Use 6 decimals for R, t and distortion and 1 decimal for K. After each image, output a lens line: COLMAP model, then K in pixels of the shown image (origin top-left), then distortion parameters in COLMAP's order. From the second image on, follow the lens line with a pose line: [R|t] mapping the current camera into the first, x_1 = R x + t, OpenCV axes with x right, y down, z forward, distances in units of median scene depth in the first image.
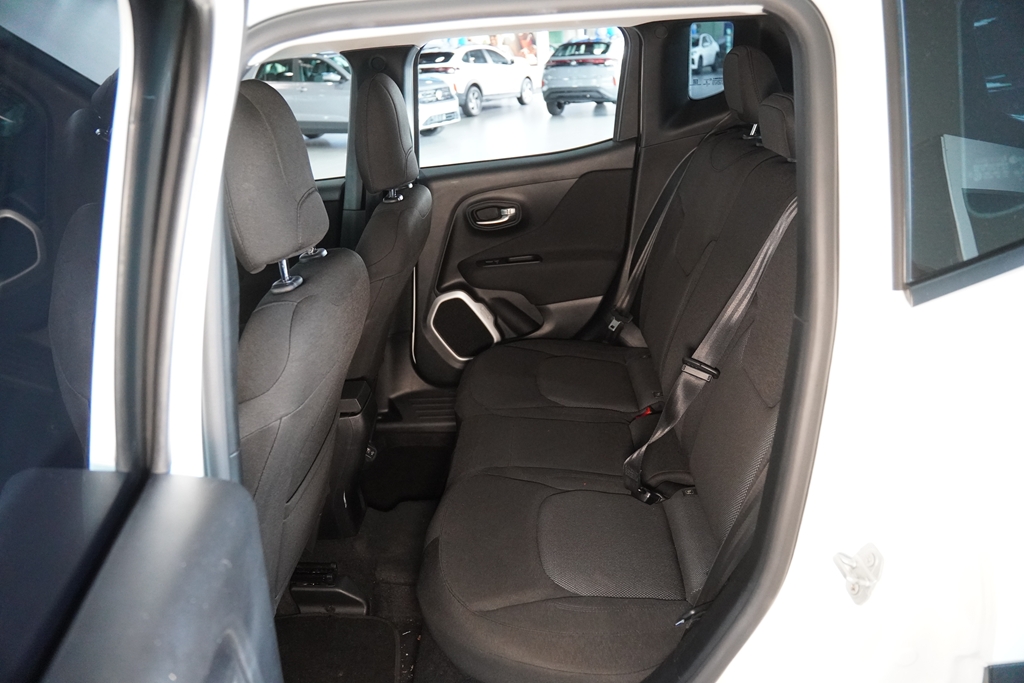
lens RADIAL K [[764.4, 0, 512.0], [0, 764.4, 341.5], [0, 0, 1]] dist [-0.136645, 0.092958]
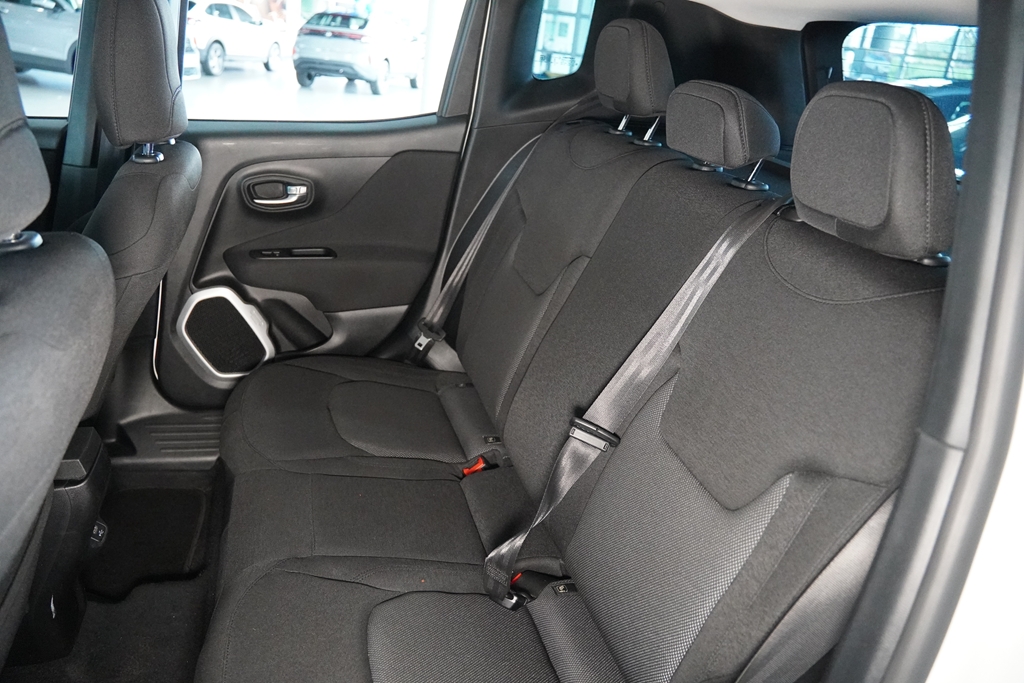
lens RADIAL K [[764.4, 0, 512.0], [0, 764.4, 341.5], [0, 0, 1]] dist [-0.136645, 0.092958]
pose [[0.938027, 0.044165, 0.343737, -0.055426], [-0.051138, 0.998628, 0.011243, -0.036572], [-0.342769, -0.028124, 0.938999, 0.201853]]
